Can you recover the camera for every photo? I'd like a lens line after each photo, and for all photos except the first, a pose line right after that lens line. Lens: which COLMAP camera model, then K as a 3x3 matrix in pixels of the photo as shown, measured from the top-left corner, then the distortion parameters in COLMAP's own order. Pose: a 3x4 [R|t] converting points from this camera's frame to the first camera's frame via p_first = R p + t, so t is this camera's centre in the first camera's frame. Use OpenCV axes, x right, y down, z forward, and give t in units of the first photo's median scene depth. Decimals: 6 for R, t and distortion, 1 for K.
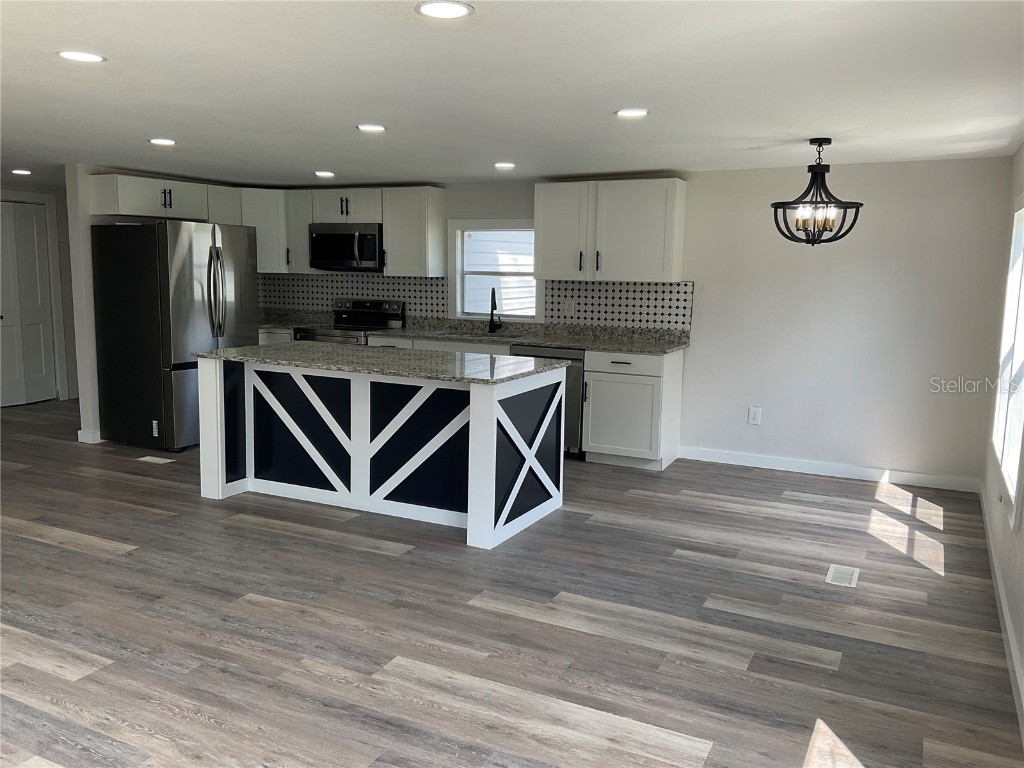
lens RADIAL K [[849.9, 0, 505.6], [0, 849.9, 392.4], [0, 0, 1]] dist [0.055400, -0.113075]
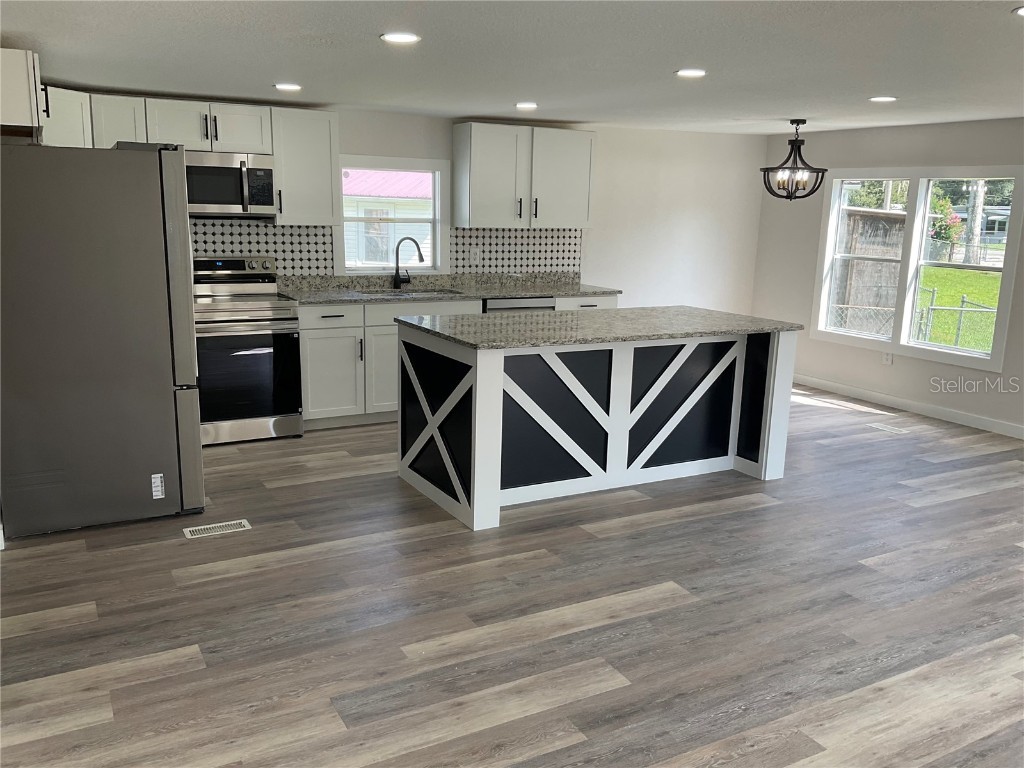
lens RADIAL K [[849.9, 0, 509.7], [0, 849.9, 395.0], [0, 0, 1]] dist [0.055400, -0.113075]
pose [[0.567880, -0.180874, 0.802992, -0.953748], [0.109695, 0.983486, 0.143954, -0.106719], [-0.815769, 0.006335, 0.578343, 0.551915]]
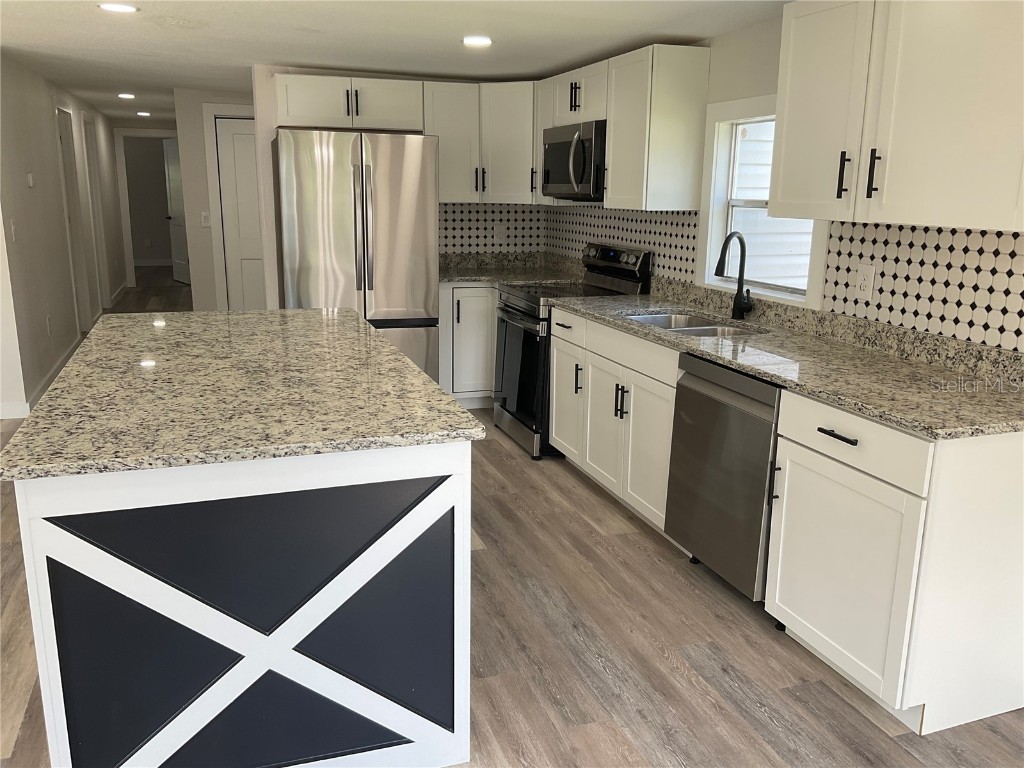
lens RADIAL K [[849.9, 0, 506.6], [0, 849.9, 384.9], [0, 0, 1]] dist [0.055400, -0.113075]
pose [[0.715722, 0.151536, -0.681747, 0.346430], [-0.106750, 0.988443, 0.107637, -0.099882], [0.690179, -0.004261, 0.723626, 0.727873]]
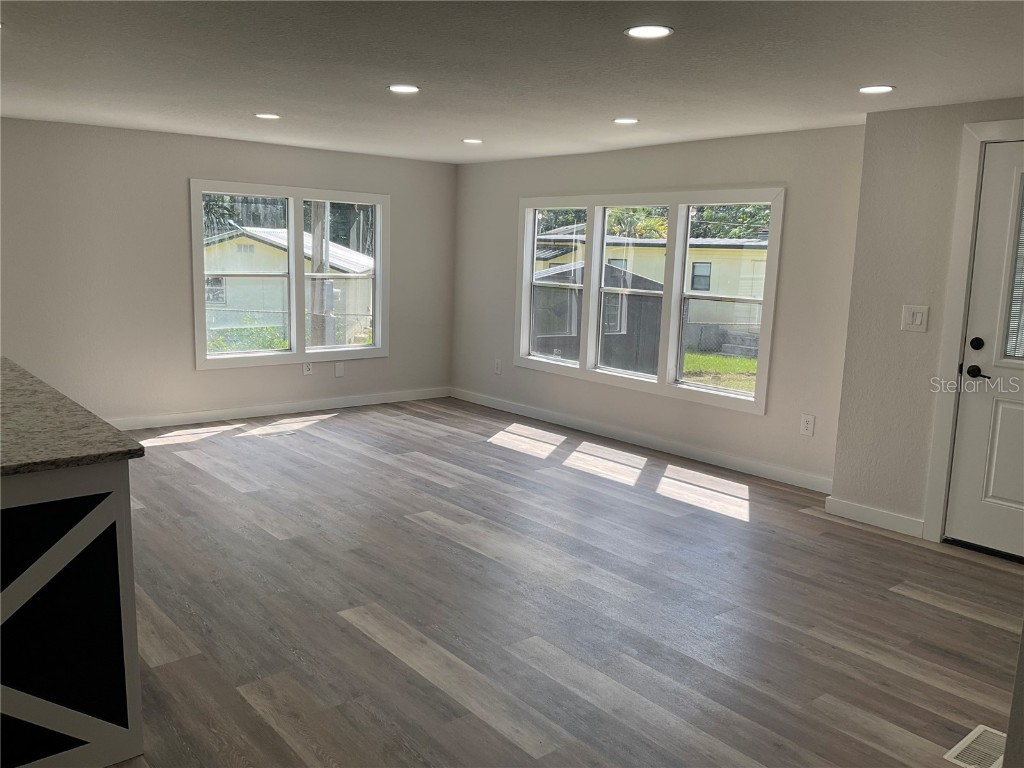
lens RADIAL K [[849.9, 0, 507.8], [0, 849.9, 386.3], [0, 0, 1]] dist [0.055400, -0.113075]
pose [[-0.912276, -0.113805, 0.393448, -0.718685], [0.016011, 0.949978, 0.311905, -0.216090], [-0.409263, 0.290843, -0.864820, 1.304420]]
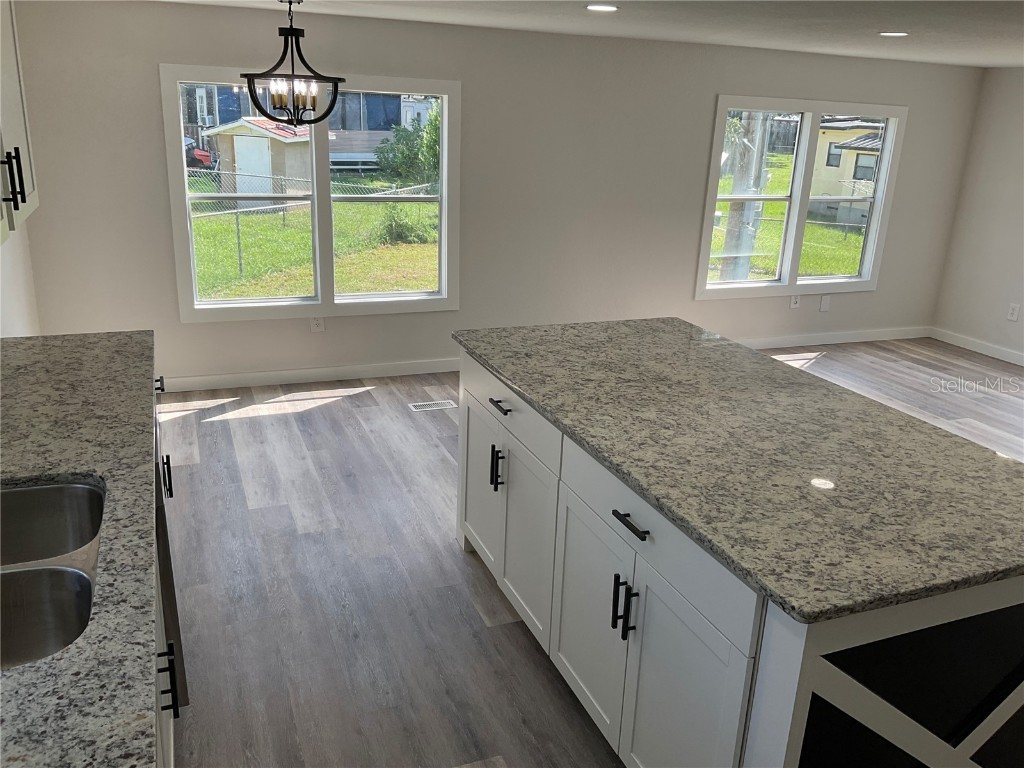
lens RADIAL K [[849.9, 0, 511.1], [0, 849.9, 381.3], [0, 0, 1]] dist [0.055400, -0.113075]
pose [[-0.747041, -0.248479, 0.616594, -0.363906], [0.047287, 0.905308, 0.422116, -0.273202], [-0.663094, 0.344495, -0.664552, 1.415164]]
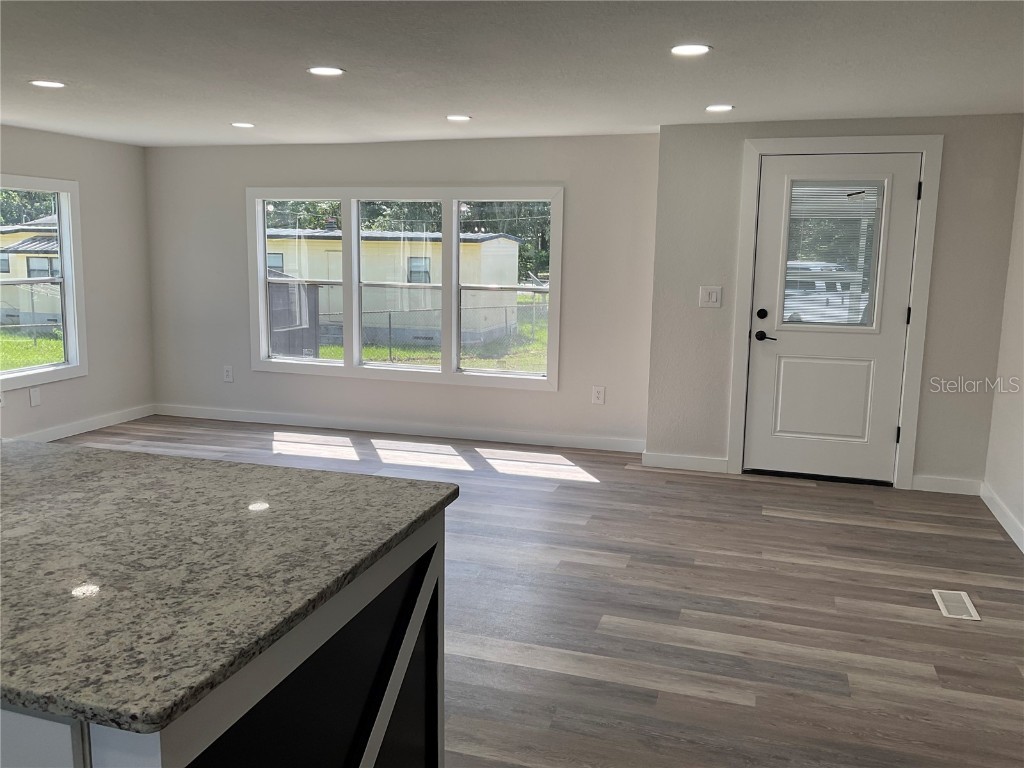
lens RADIAL K [[849.9, 0, 511.4], [0, 849.9, 381.7], [0, 0, 1]] dist [0.055400, -0.113075]
pose [[-0.986222, -0.009451, -0.165158, -0.327501], [-0.060294, 0.950229, 0.305662, -0.213838], [0.154049, 0.311409, -0.937707, 1.357205]]
